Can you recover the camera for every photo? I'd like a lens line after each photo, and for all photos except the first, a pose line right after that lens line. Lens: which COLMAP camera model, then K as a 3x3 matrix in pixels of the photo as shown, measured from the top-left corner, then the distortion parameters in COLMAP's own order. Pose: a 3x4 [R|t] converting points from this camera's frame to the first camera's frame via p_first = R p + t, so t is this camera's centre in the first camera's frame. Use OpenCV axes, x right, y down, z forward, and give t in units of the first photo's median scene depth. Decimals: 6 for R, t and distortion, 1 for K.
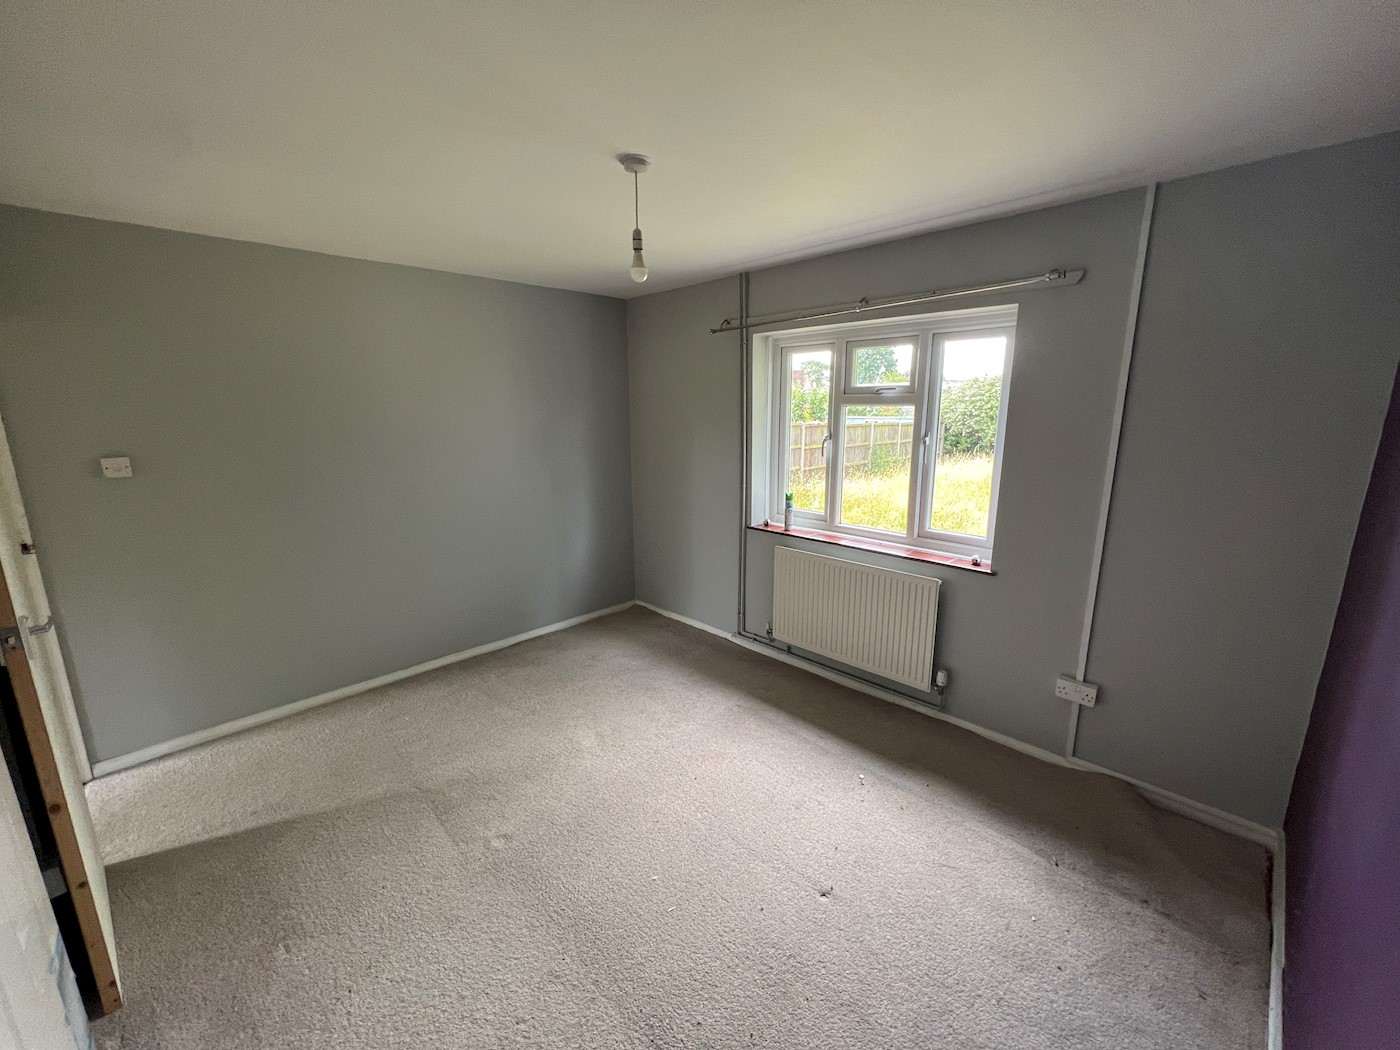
lens RADIAL K [[561.3, 0, 694.3], [0, 561.3, 521.6], [0, 0, 1]] dist [-0.000162, 0.000004]
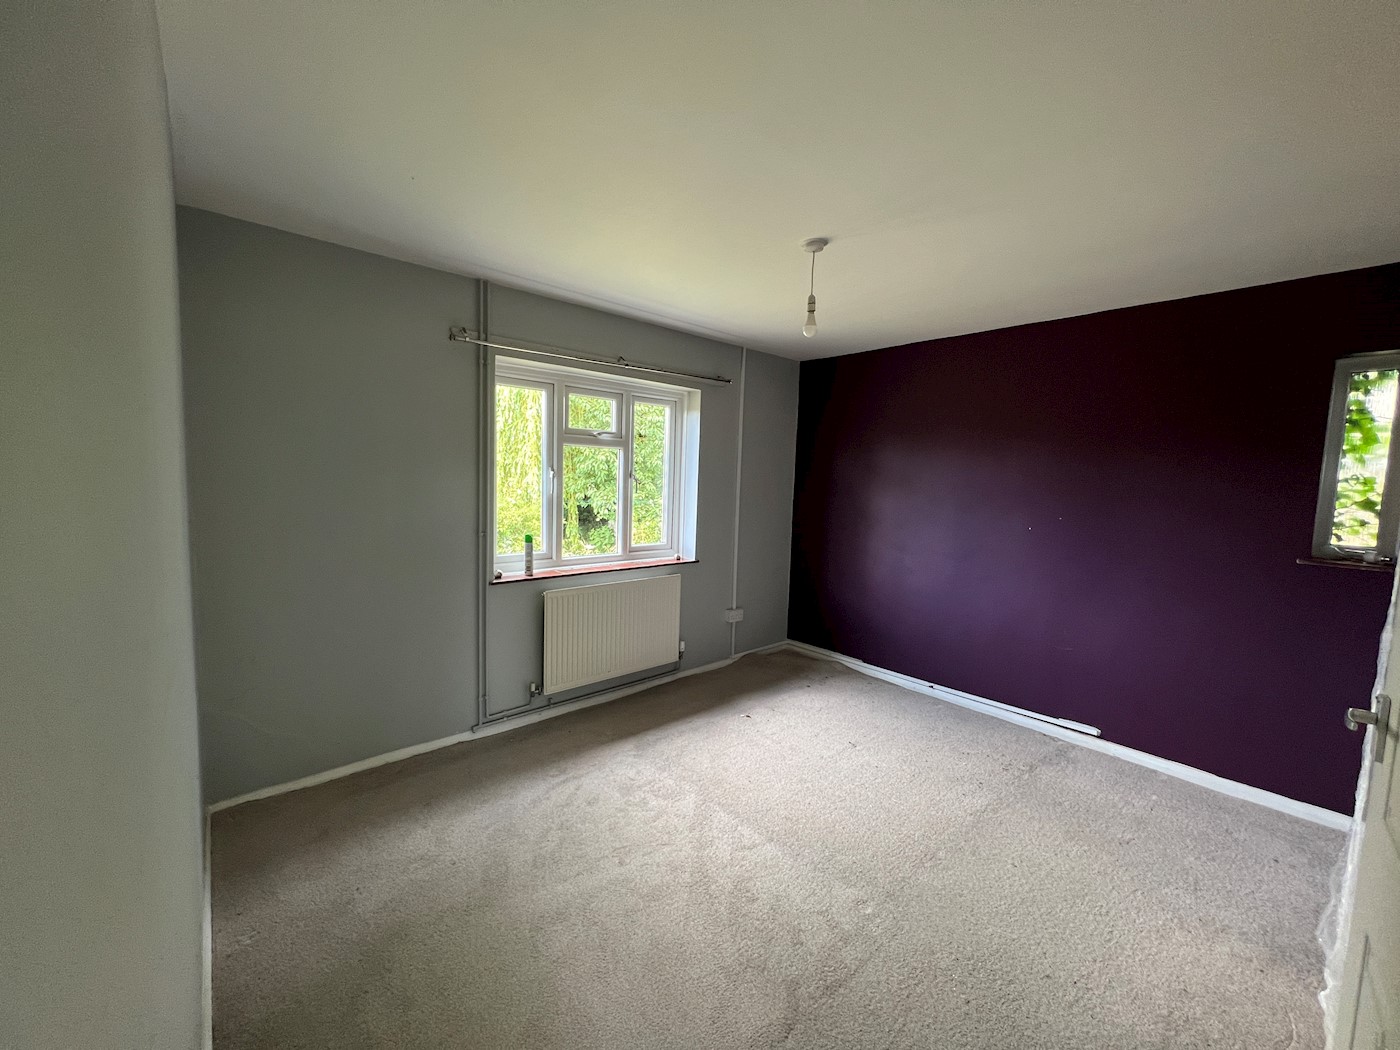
lens RADIAL K [[561.3, 0, 694.3], [0, 561.3, 521.6], [0, 0, 1]] dist [-0.000162, 0.000004]
pose [[0.055097, -0.078759, 0.995370, -0.857033], [0.172657, 0.982619, 0.068193, -0.103719], [-0.983440, 0.168100, 0.067738, 0.783245]]
